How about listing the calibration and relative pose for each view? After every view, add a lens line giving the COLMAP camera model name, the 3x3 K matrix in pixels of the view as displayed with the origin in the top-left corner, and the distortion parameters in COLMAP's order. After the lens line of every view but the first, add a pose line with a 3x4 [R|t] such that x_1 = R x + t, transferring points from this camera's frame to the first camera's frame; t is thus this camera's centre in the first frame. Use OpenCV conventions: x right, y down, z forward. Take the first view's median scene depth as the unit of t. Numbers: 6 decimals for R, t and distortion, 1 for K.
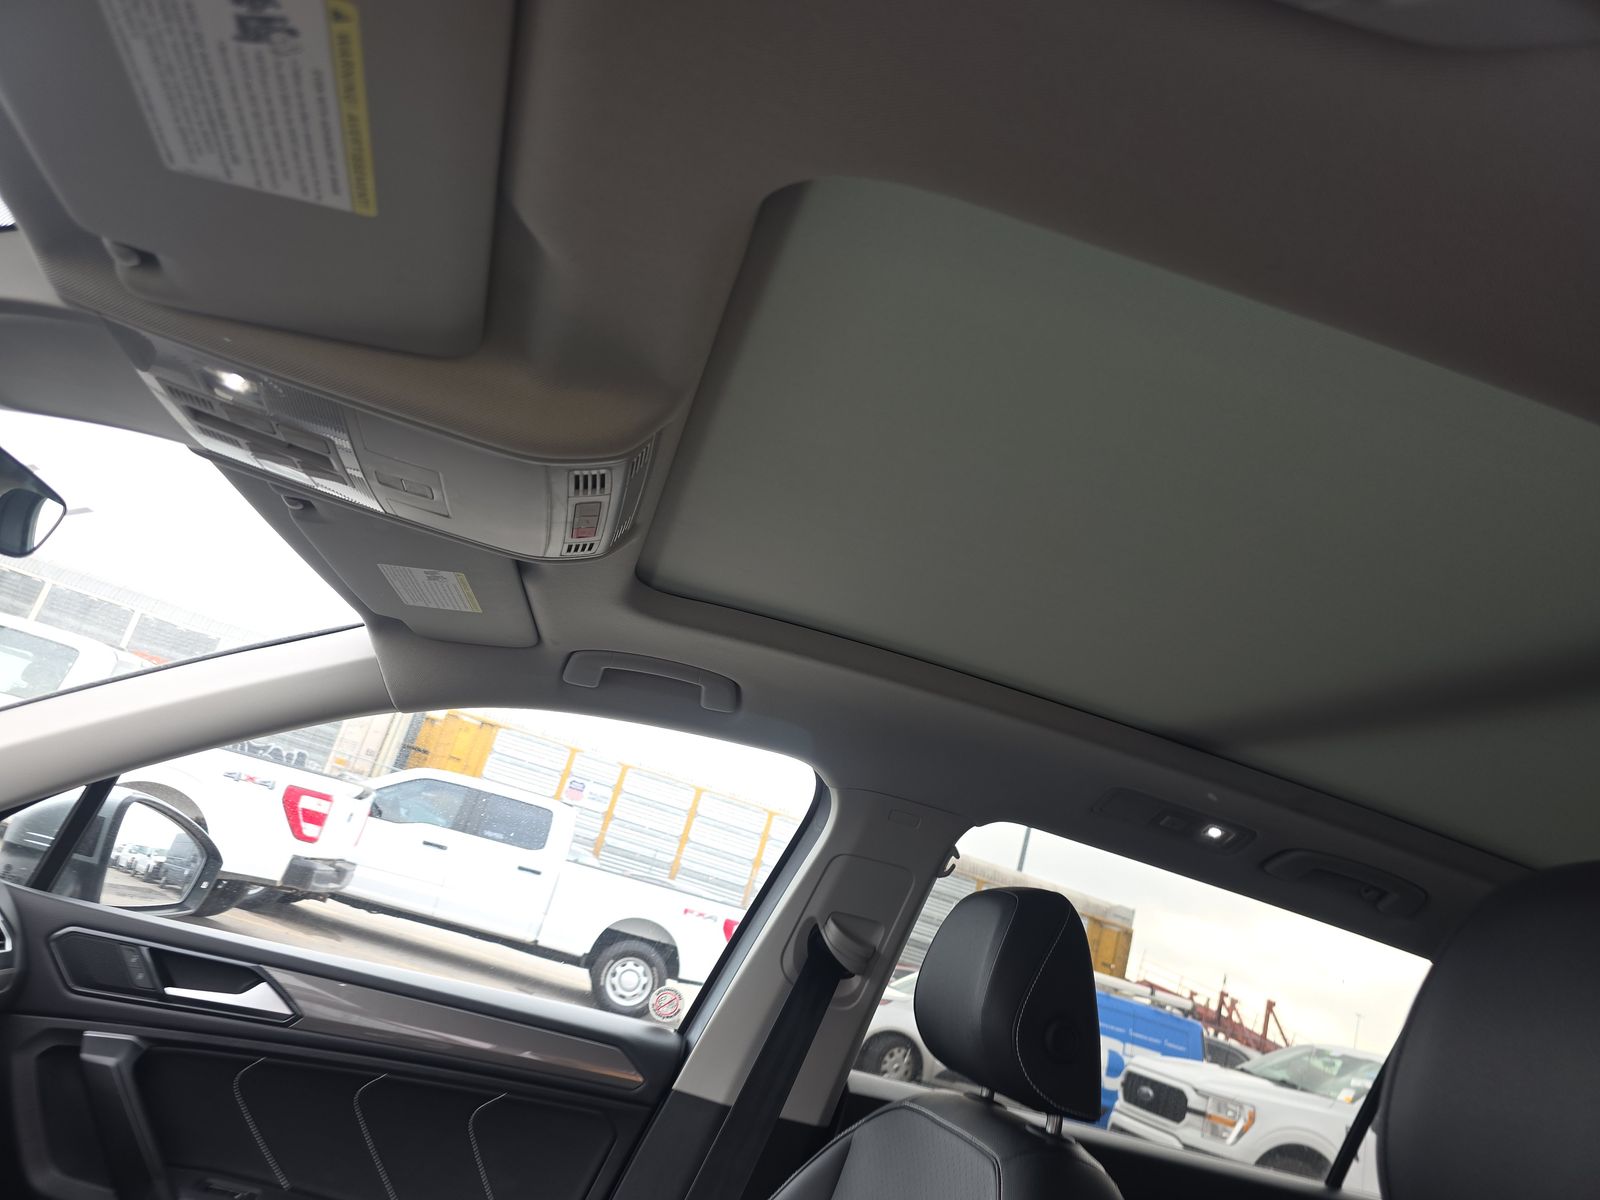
lens RADIAL K [[994.9, 0, 759.4], [0, 994.9, 601.5], [0, 0, 1]] dist [0.055810, -0.000617]
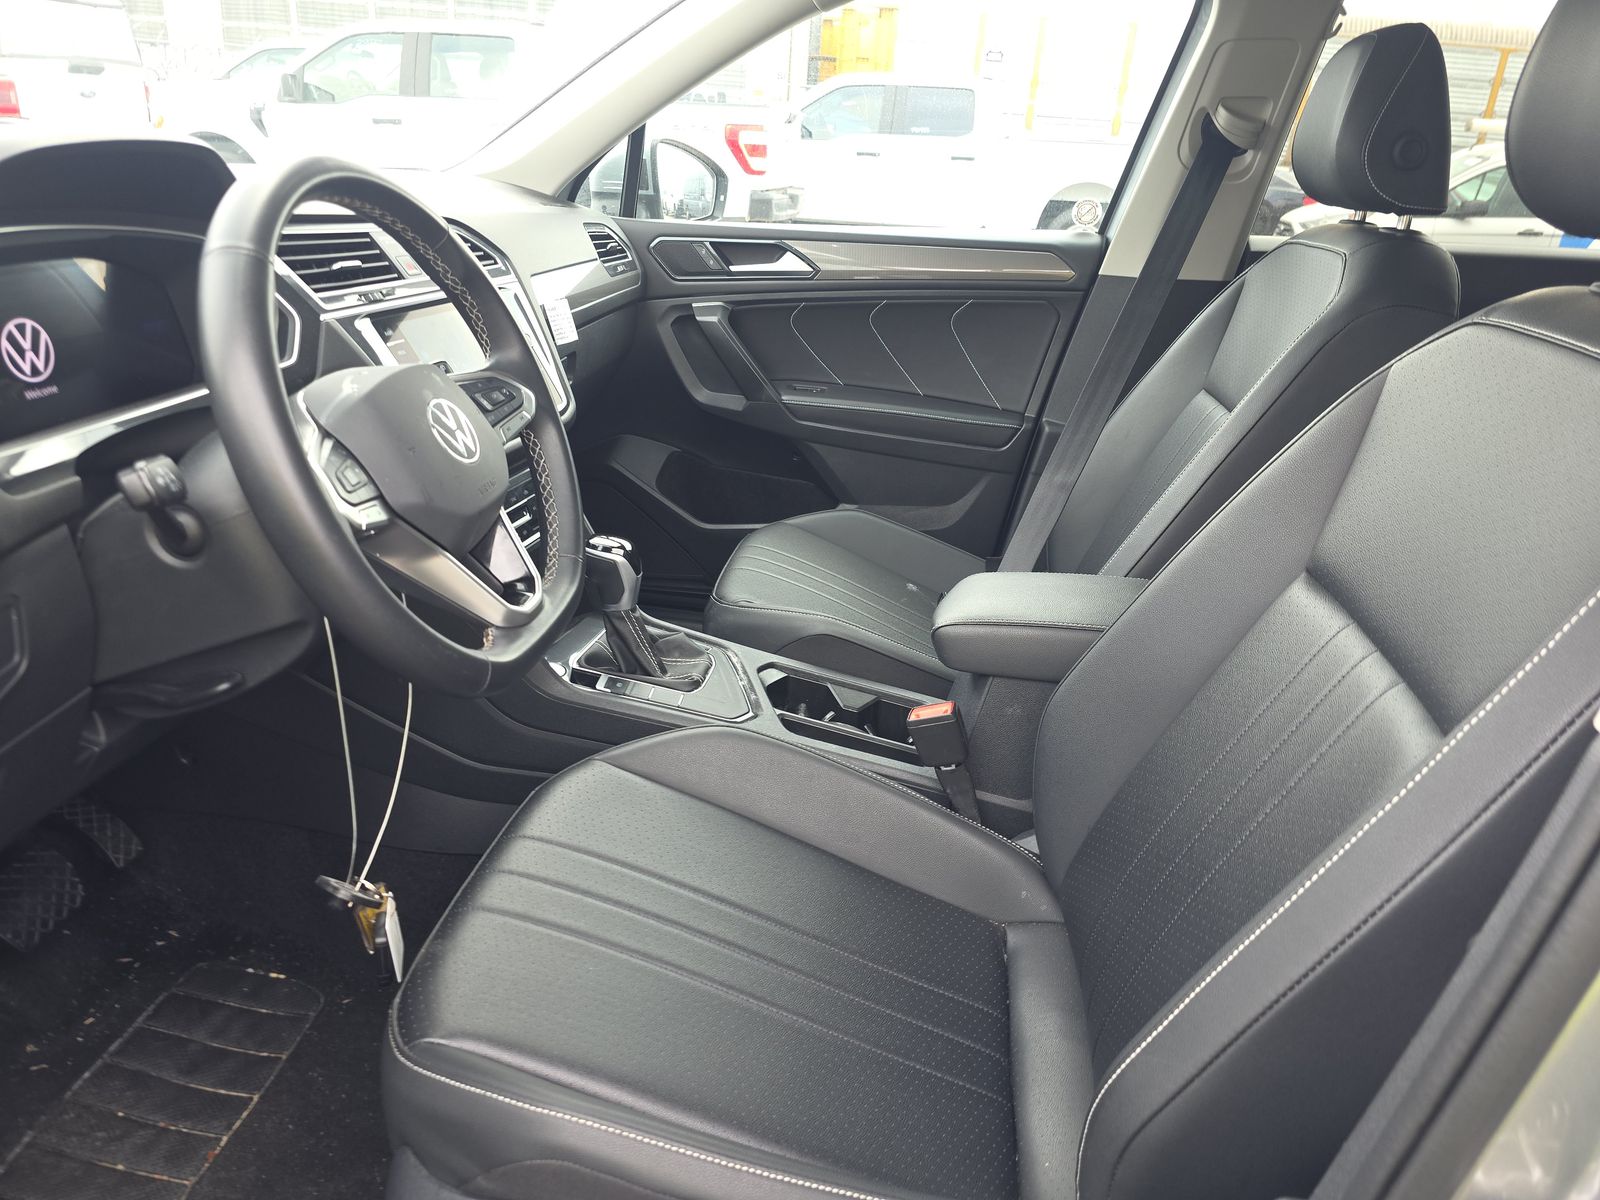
lens RADIAL K [[985.9, 0, 800.0], [0, 985.9, 600.0], [0, 0, 1]] dist [0.004763, -0.017986]
pose [[0.910530, -0.045441, -0.410939, 0.063131], [0.295656, 0.766346, 0.570352, -0.027717], [0.289005, -0.640819, 0.711216, -0.263371]]
